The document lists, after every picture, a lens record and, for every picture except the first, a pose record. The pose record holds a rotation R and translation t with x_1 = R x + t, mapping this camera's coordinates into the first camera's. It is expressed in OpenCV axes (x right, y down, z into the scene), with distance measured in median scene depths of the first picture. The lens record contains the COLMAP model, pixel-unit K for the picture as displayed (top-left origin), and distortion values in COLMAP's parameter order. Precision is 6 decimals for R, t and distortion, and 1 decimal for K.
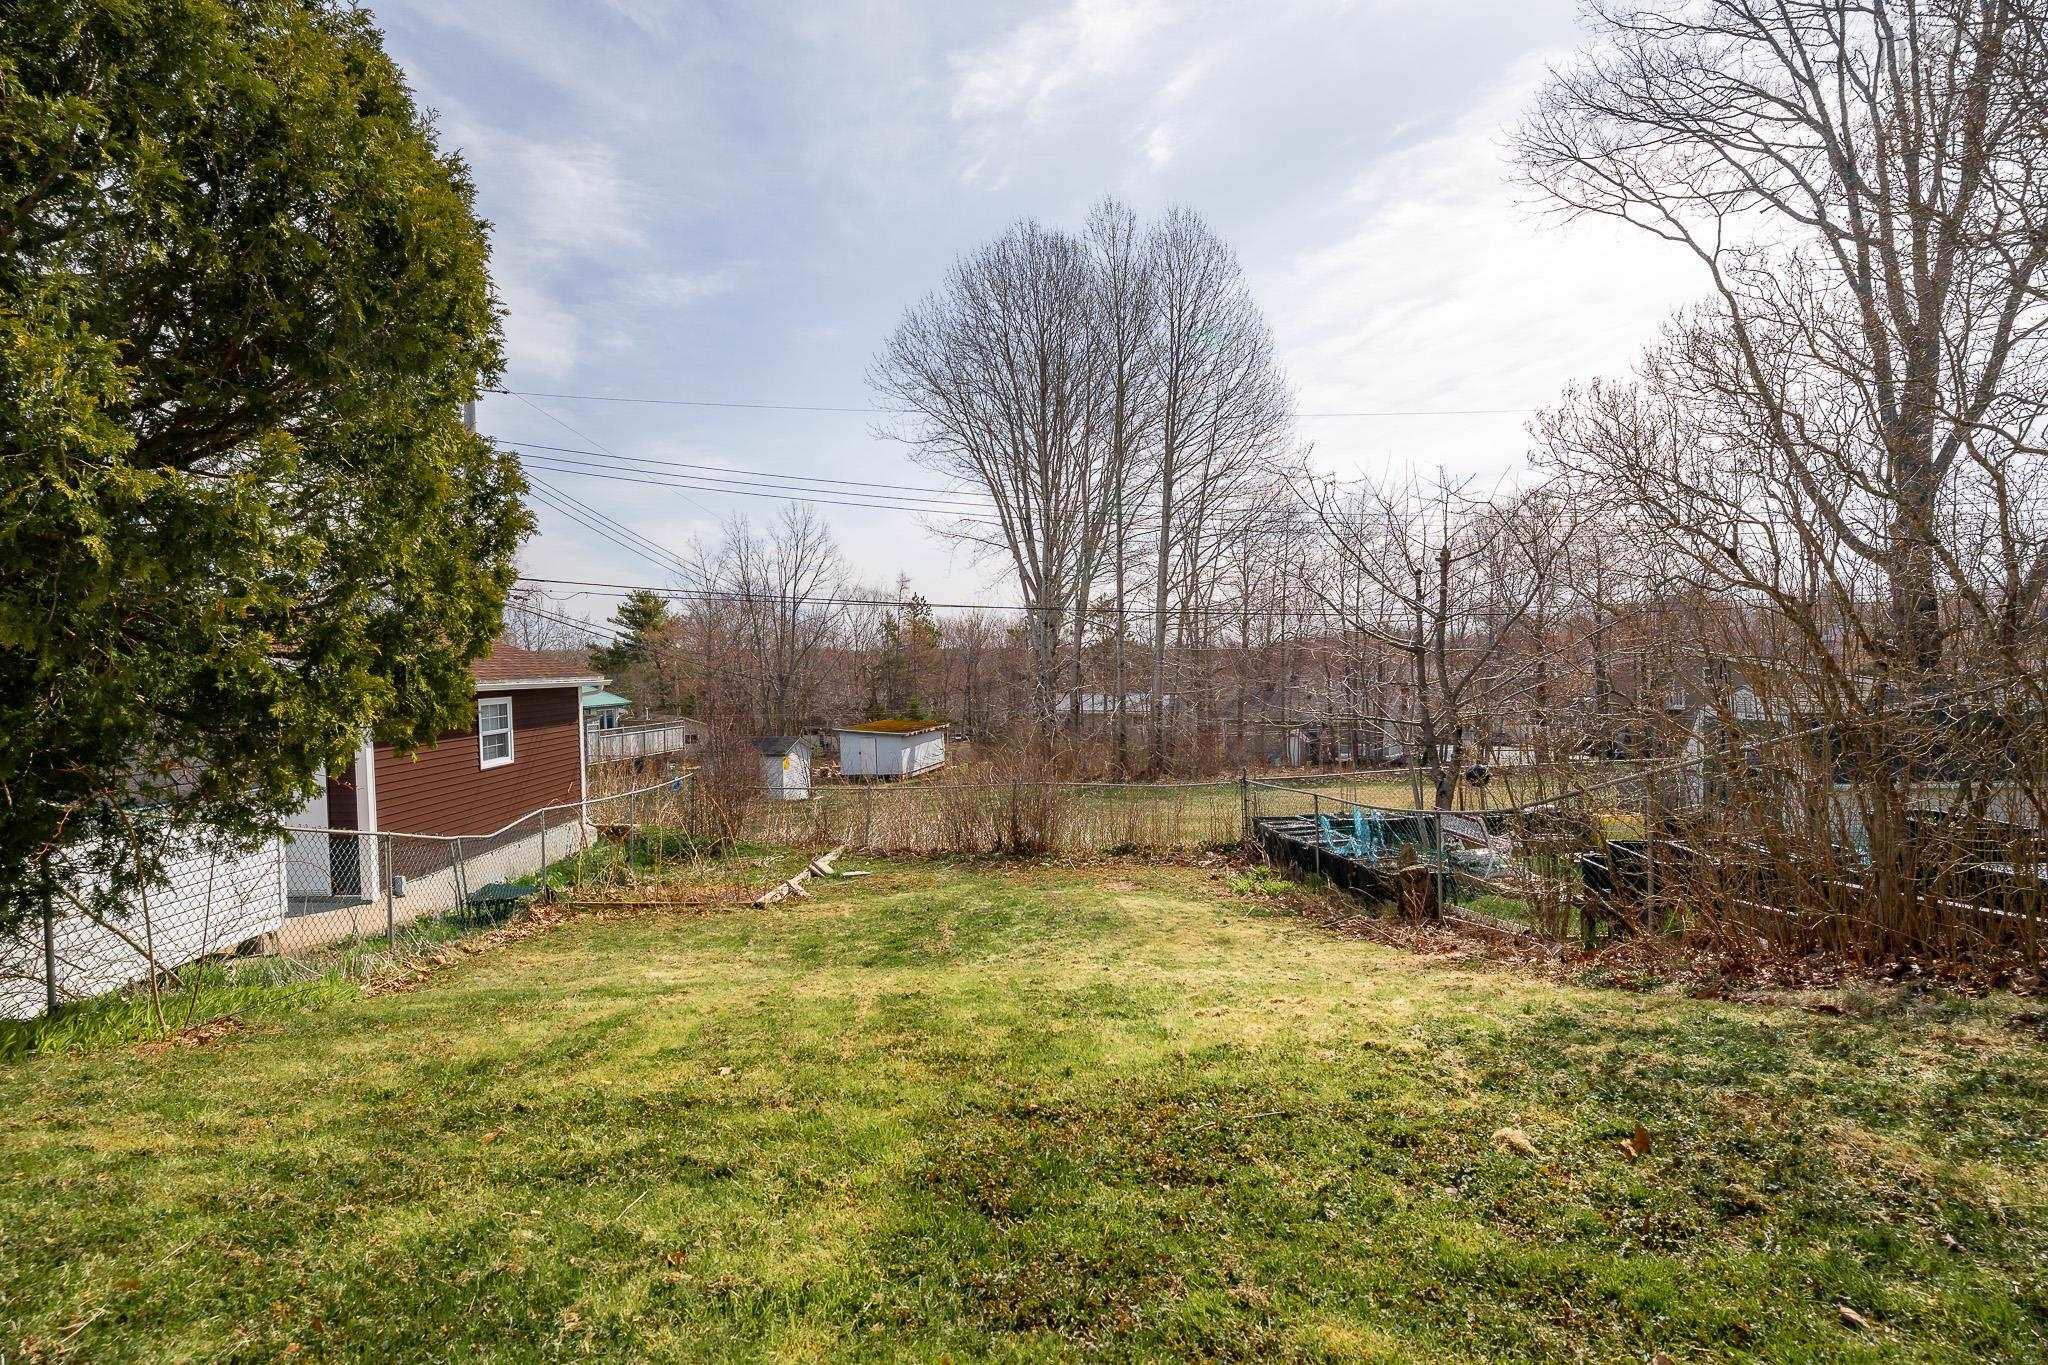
lens RADIAL K [[994.7, 0, 1033.4], [0, 994.7, 681.5], [0, 0, 1]] dist [-0.022851, -0.000421]
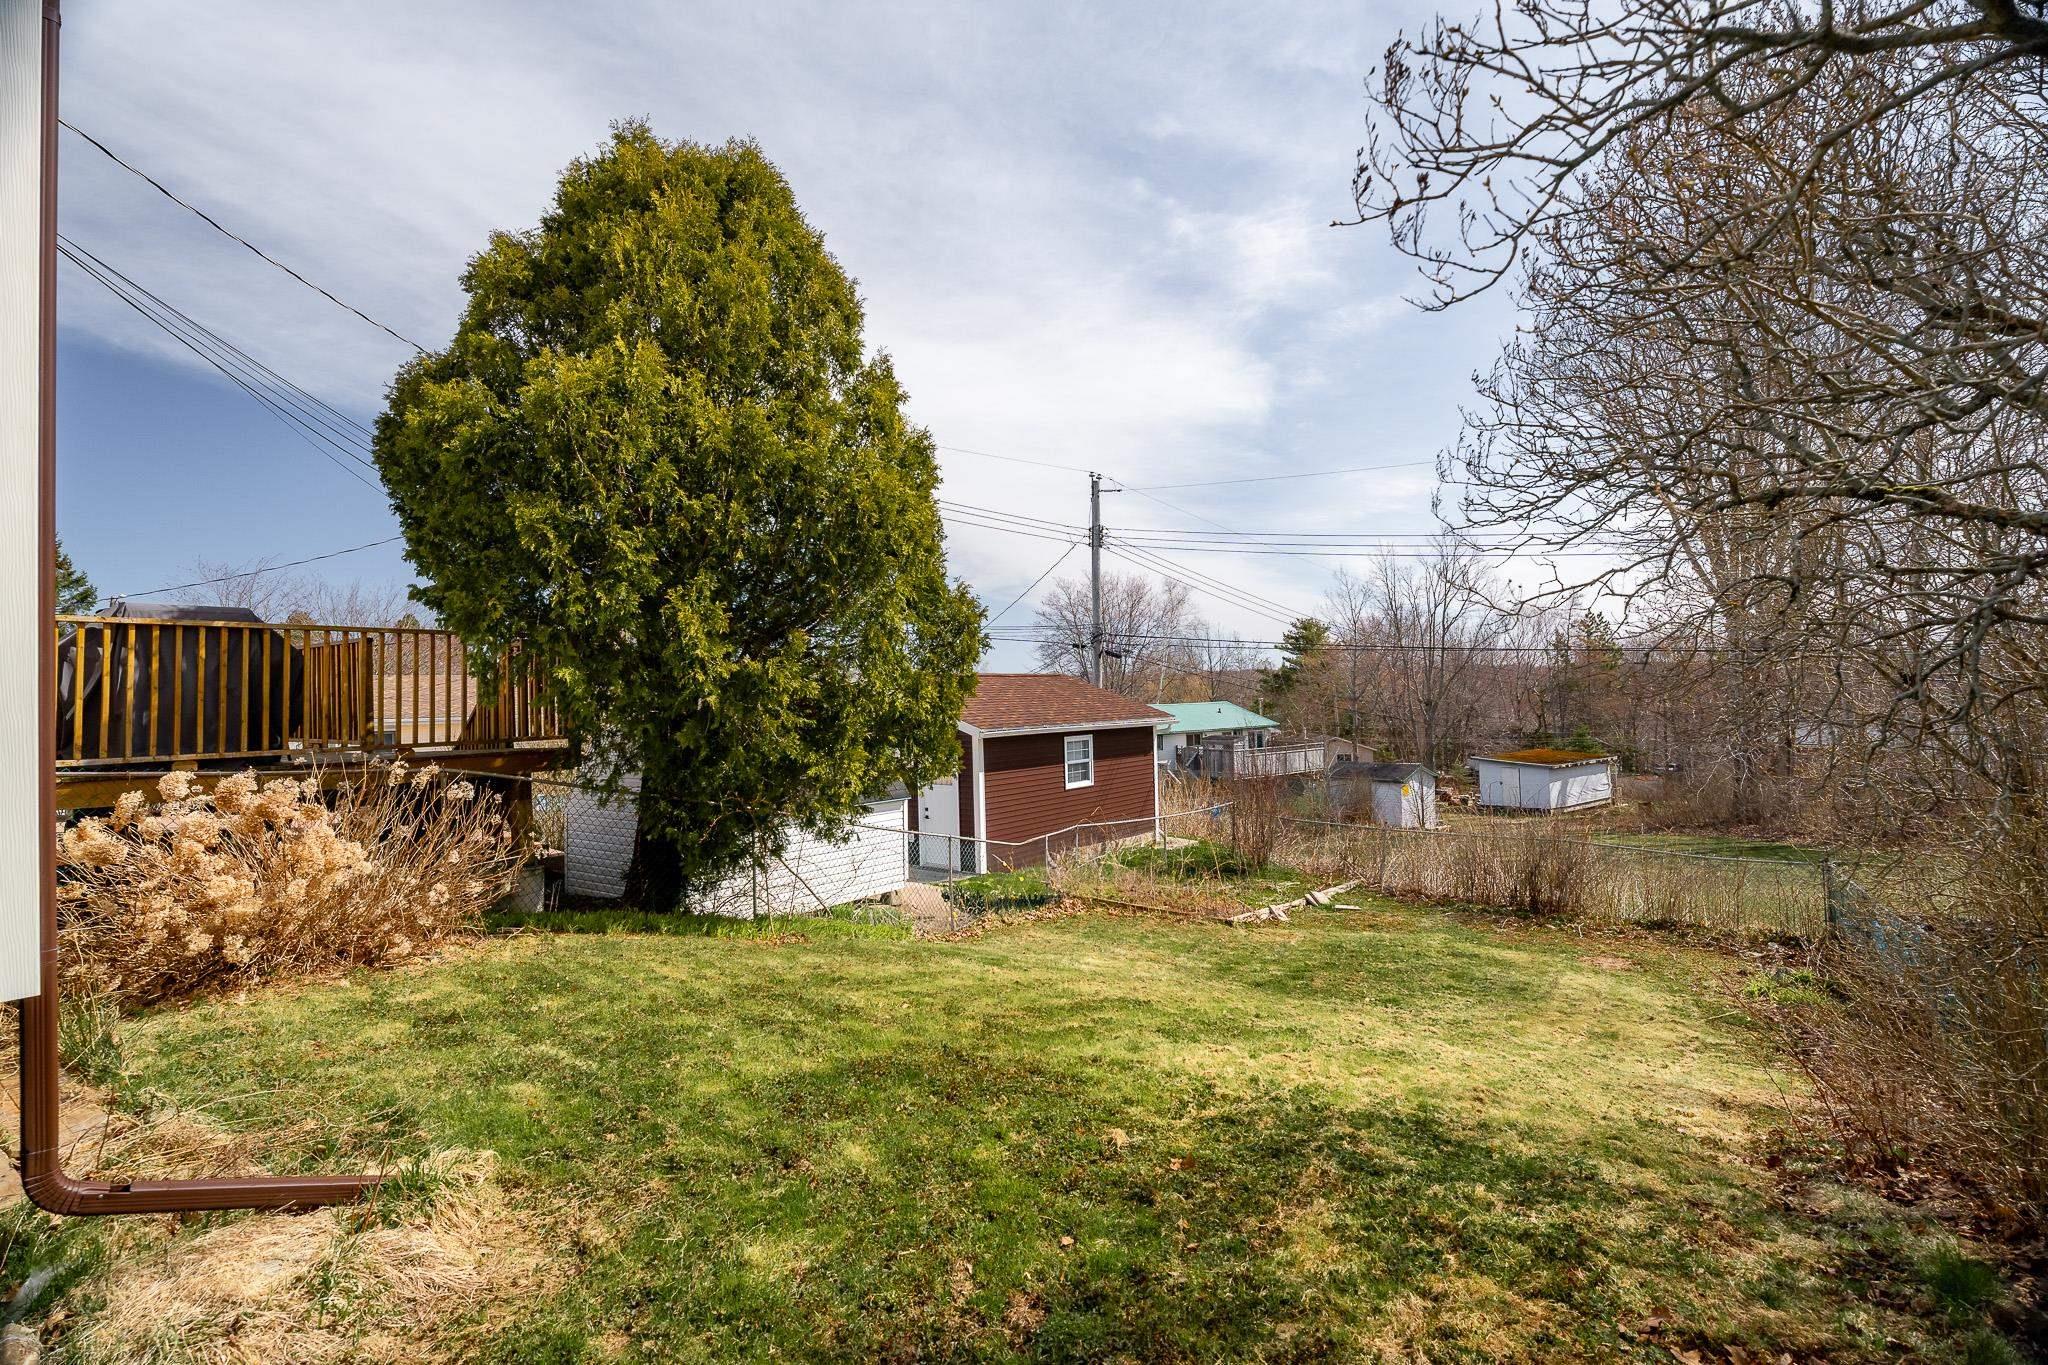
lens RADIAL K [[994.7, 0, 1032.6], [0, 994.7, 692.2], [0, 0, 1]] dist [-0.022851, -0.000421]
pose [[0.762527, 0.008429, -0.646901, 0.222450], [-0.007481, 0.999963, 0.004211, -0.038846], [0.646913, 0.001629, 0.762562, -0.045352]]
